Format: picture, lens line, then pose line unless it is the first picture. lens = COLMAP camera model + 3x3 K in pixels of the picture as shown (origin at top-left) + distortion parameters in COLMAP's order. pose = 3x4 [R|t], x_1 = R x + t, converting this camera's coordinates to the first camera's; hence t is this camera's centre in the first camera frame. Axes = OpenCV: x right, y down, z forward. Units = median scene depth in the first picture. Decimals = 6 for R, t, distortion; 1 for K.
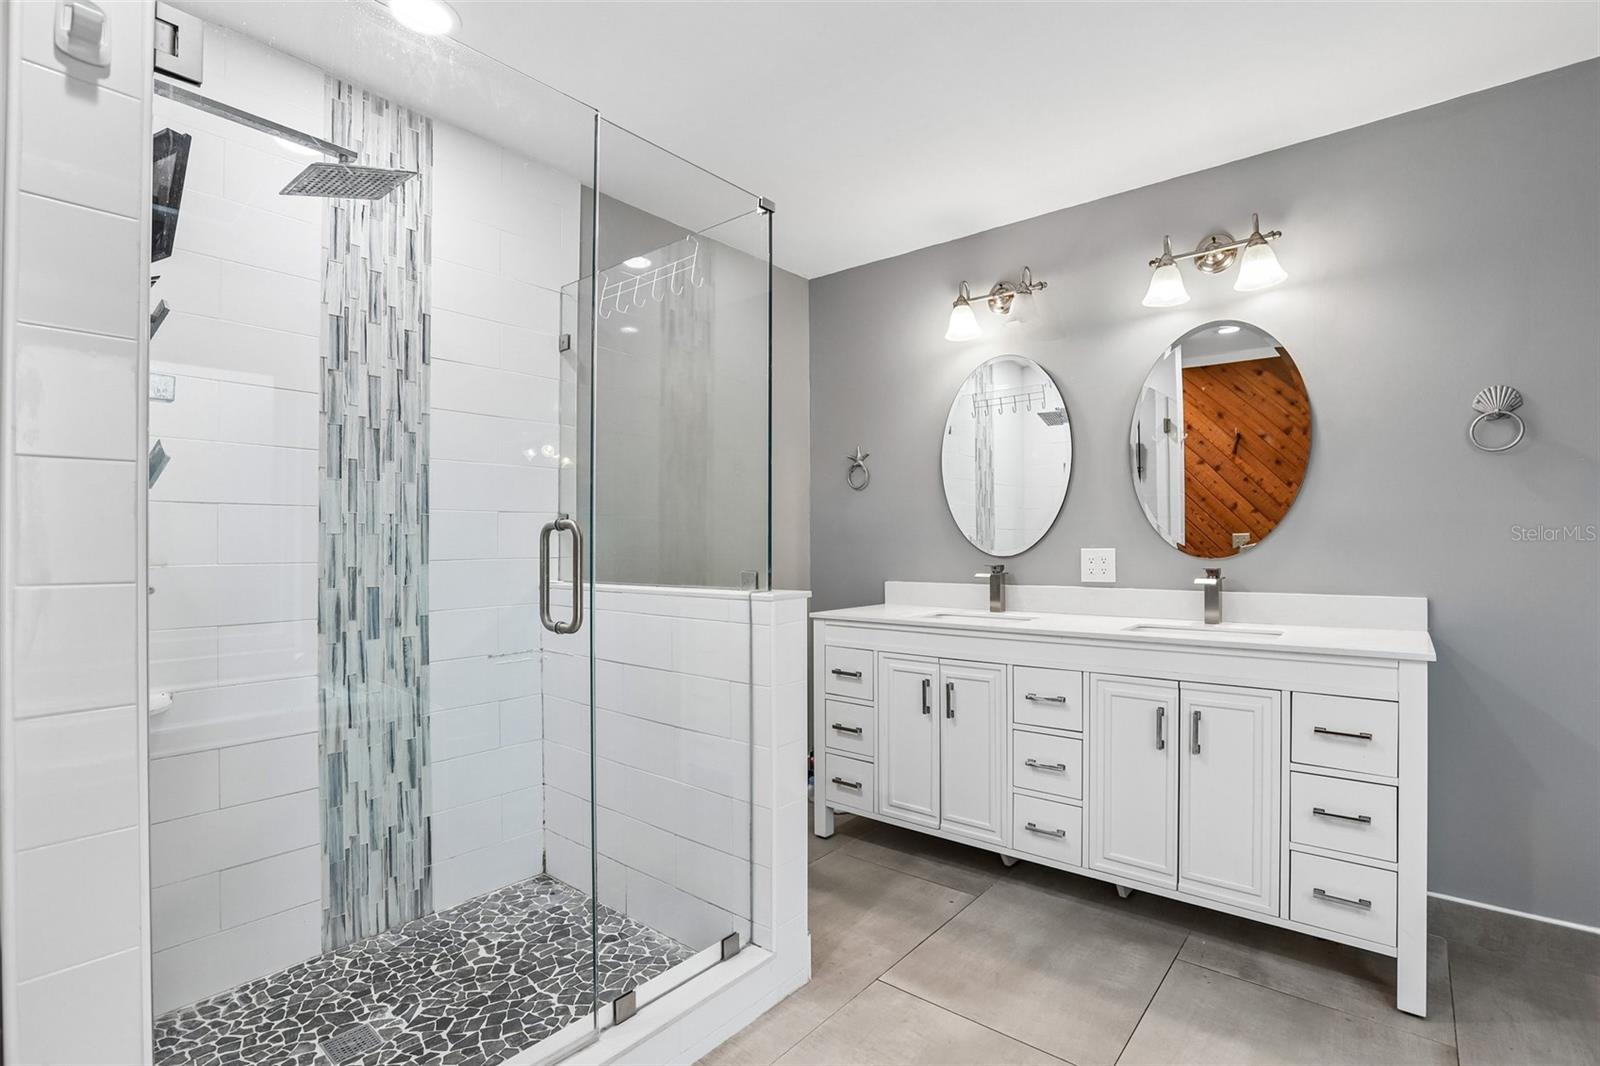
lens RADIAL K [[764.6, 0, 800.0], [0, 764.6, 533.0], [0, 0, 1]] dist [0.000295, 0.000705]
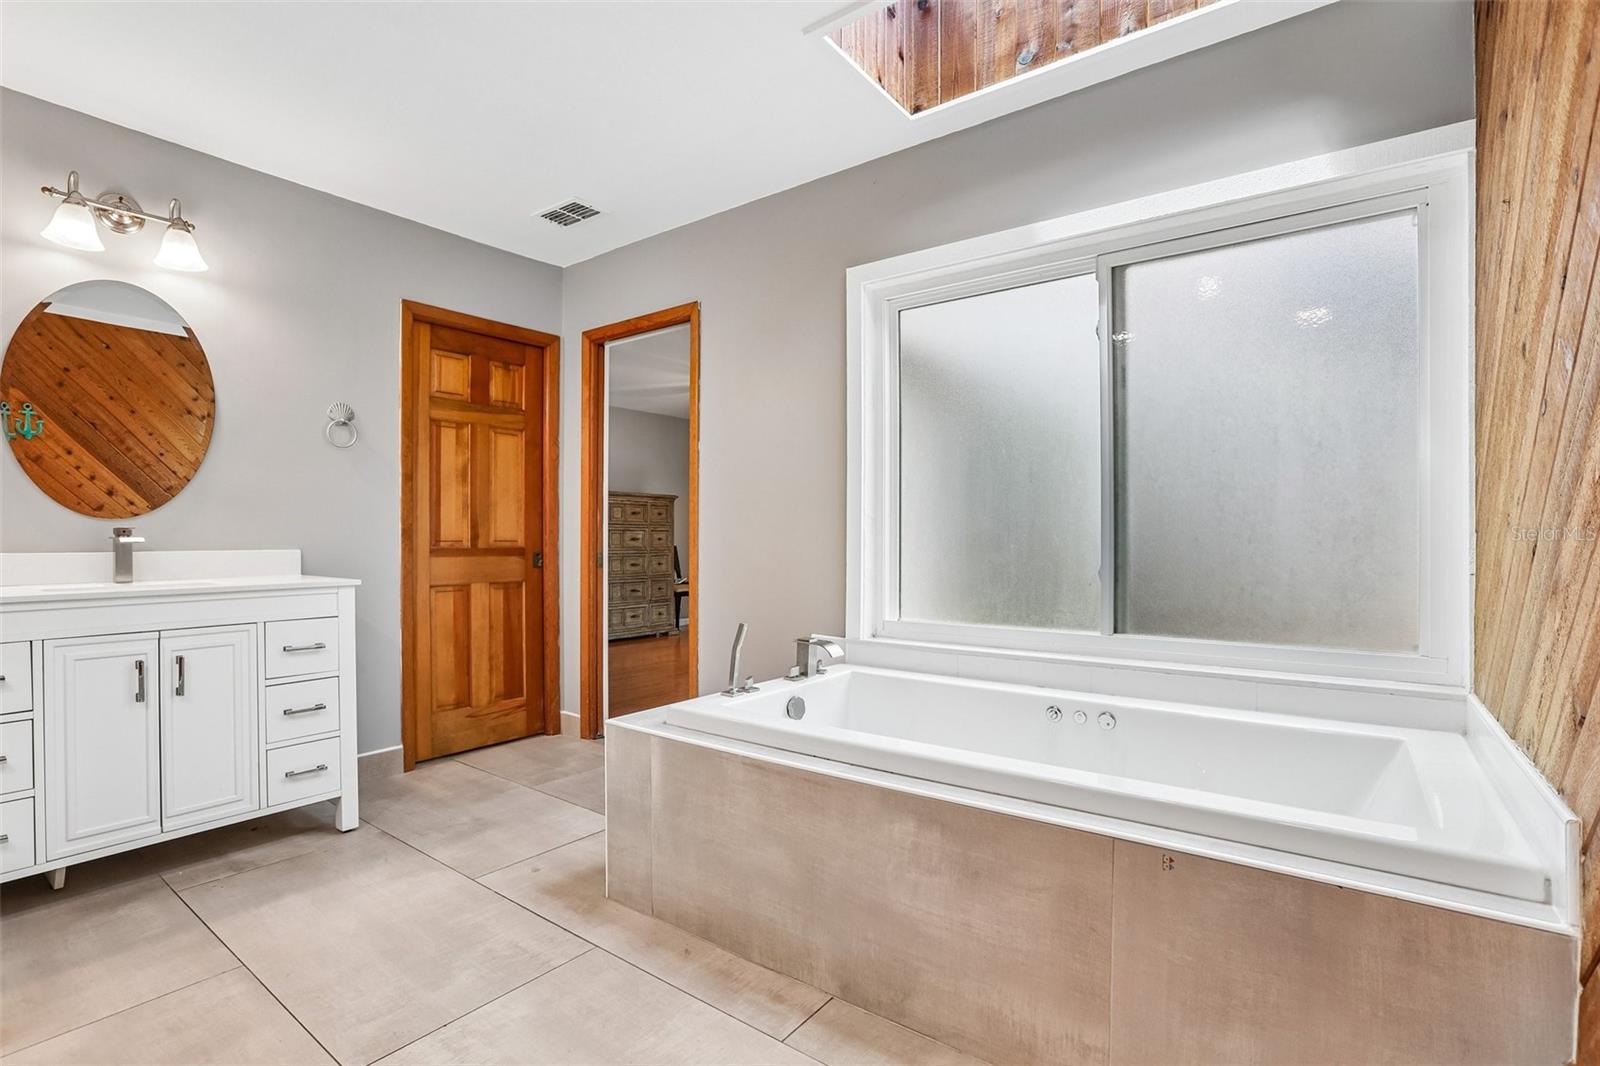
lens RADIAL K [[738.9, 0, 800.0], [0, 738.9, 533.0], [0, 0, 1]] dist [-0.000202, 0.000133]
pose [[-0.039206, 0.013145, 0.999145, -0.536741], [-0.002023, 0.999910, -0.013234, 0.074197], [-0.999229, -0.002541, -0.039176, 0.179324]]
